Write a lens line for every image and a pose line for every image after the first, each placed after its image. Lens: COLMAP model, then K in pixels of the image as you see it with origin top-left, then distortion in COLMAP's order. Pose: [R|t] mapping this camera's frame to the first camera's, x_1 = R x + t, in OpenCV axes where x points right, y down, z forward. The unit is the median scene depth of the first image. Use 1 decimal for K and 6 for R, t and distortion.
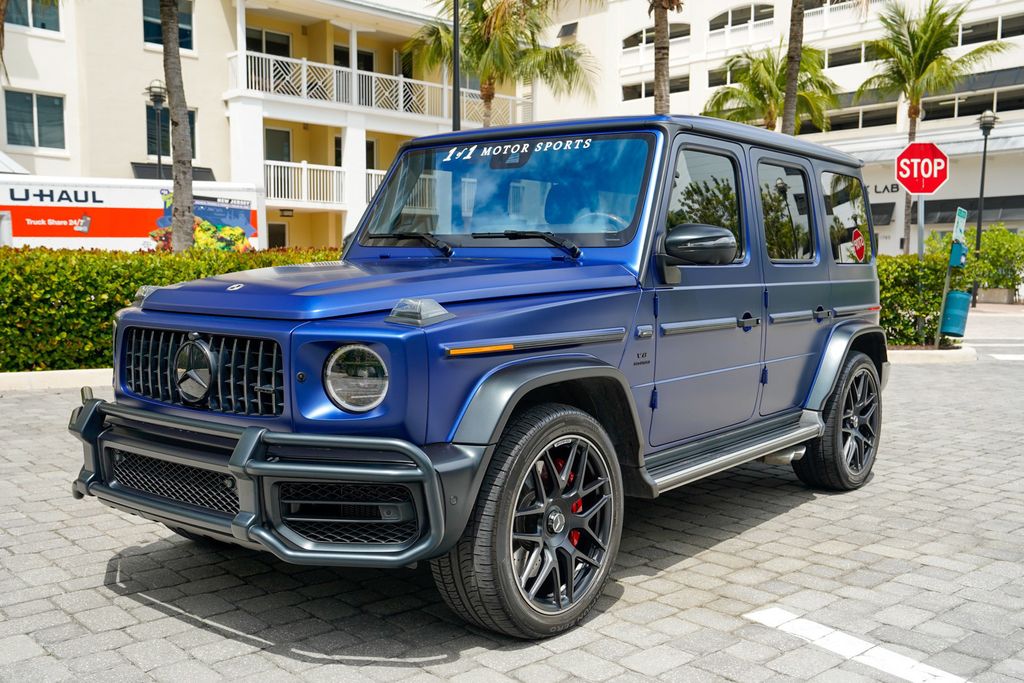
lens RADIAL K [[986.1, 0, 516.5], [0, 986.1, 353.1], [0, 0, 1]] dist [-0.009913, 0.115017]
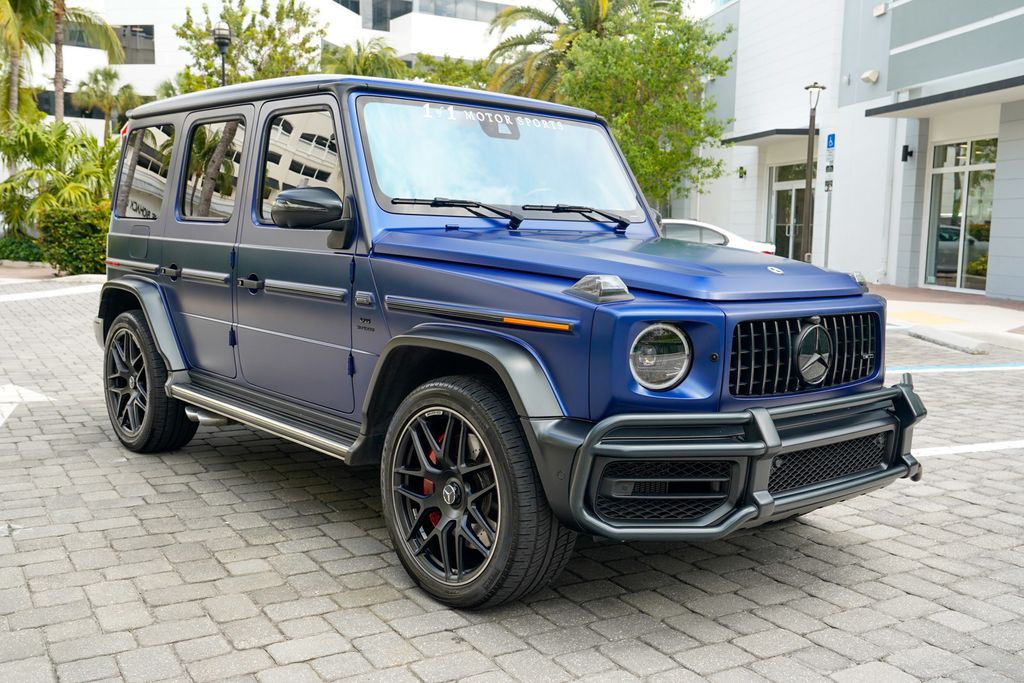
lens RADIAL K [[1001.0, 0, 515.3], [0, 1001.0, 342.2], [0, 0, 1]] dist [-0.006643, 0.113494]
pose [[0.193813, -0.114500, 0.974334, -1.047242], [0.061673, 0.992623, 0.104381, -0.090796], [-0.979098, 0.039859, 0.199445, 0.820326]]
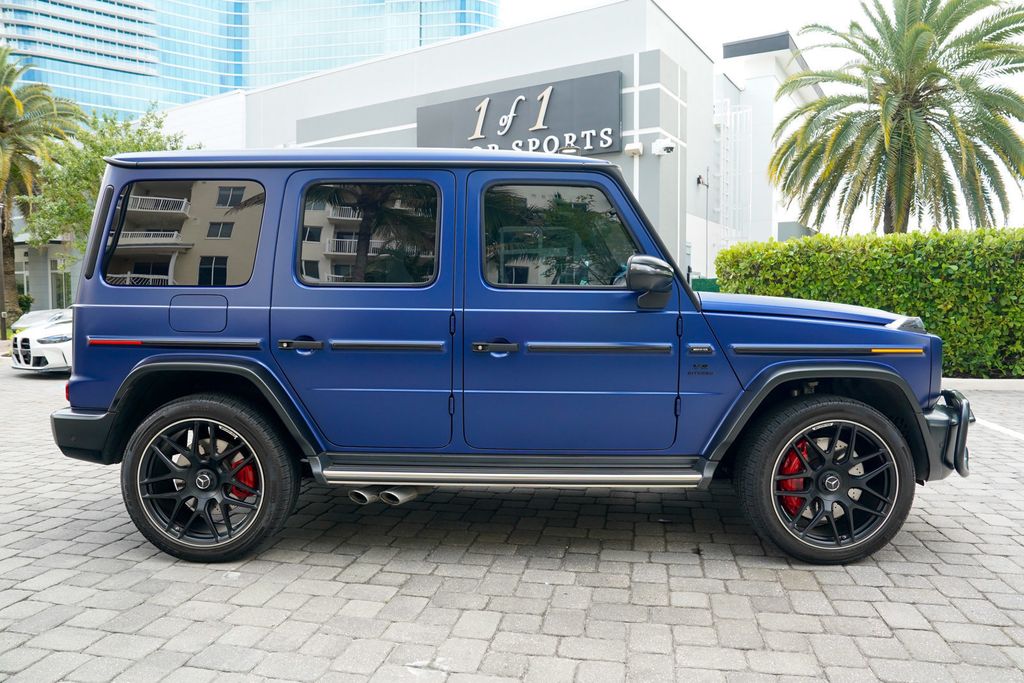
lens RADIAL K [[703.8, 0, 518.0], [0, 703.8, 343.2], [0, 0, 1]] dist [-0.118723, 0.087934]
pose [[-0.609751, -0.052422, 0.790857, -0.673538], [0.060580, 0.991809, 0.112449, -0.144371], [-0.790274, 0.116477, -0.601581, 1.716226]]
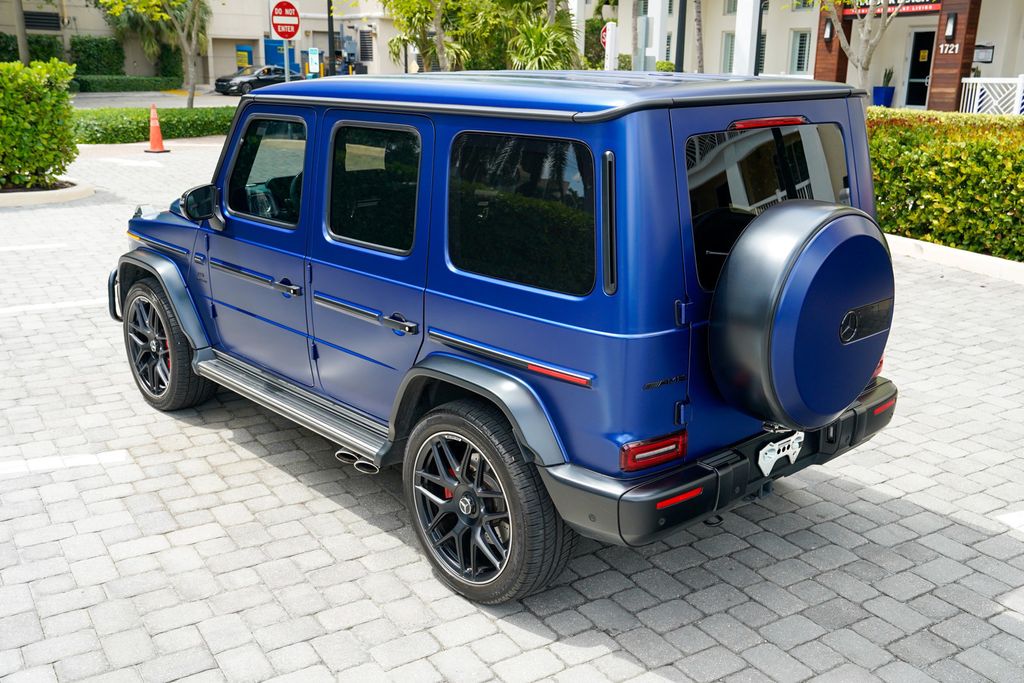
lens RADIAL K [[1012.9, 0, 516.5], [0, 1012.9, 353.4], [0, 0, 1]] dist [-0.015109, 0.155561]
pose [[-0.170394, 0.275757, -0.946004, 1.252387], [-0.094906, 0.950988, 0.294304, -0.310251], [0.980795, 0.139929, -0.135872, 1.438293]]
